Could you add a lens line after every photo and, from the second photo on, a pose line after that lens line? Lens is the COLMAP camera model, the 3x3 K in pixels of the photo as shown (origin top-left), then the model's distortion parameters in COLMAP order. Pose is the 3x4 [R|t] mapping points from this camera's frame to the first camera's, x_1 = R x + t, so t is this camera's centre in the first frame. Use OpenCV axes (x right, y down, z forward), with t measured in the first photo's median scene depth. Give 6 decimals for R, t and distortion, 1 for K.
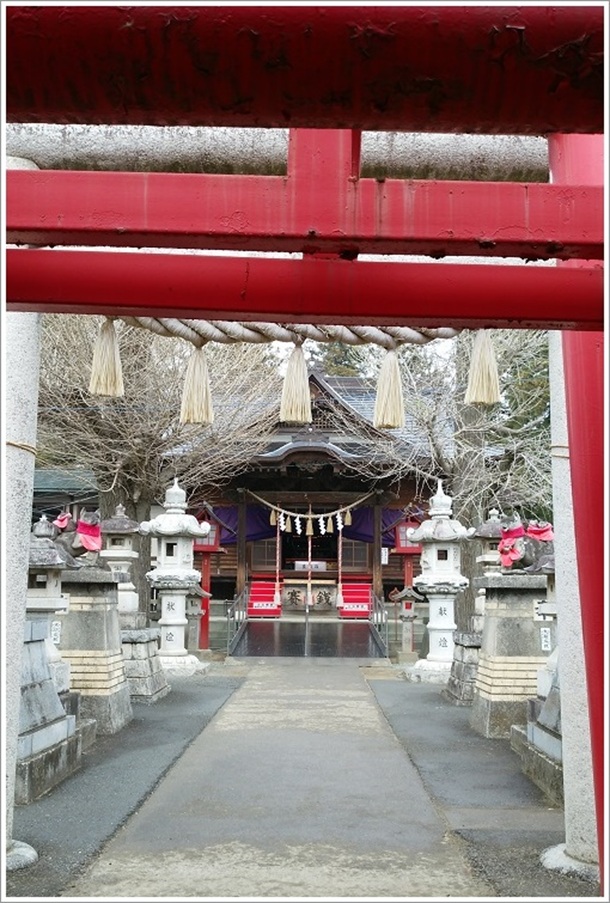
lens RADIAL K [[681.9, 0, 302.4], [0, 681.9, 451.5], [0, 0, 1]] dist [-0.003321, -0.000217]
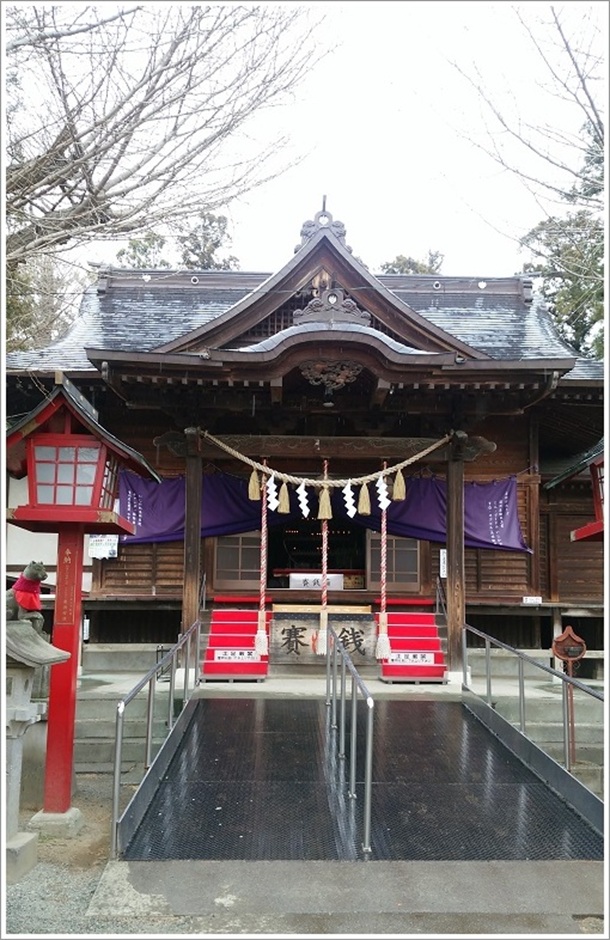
lens RADIAL K [[695.3, 0, 308.6], [0, 695.3, 467.7], [0, 0, 1]] dist [0.007331, 0.000761]
pose [[0.999282, 0.007695, 0.037102, -0.021648], [-0.007264, 0.999905, -0.011756, 0.089817], [-0.037189, 0.011478, 0.999242, 0.471653]]
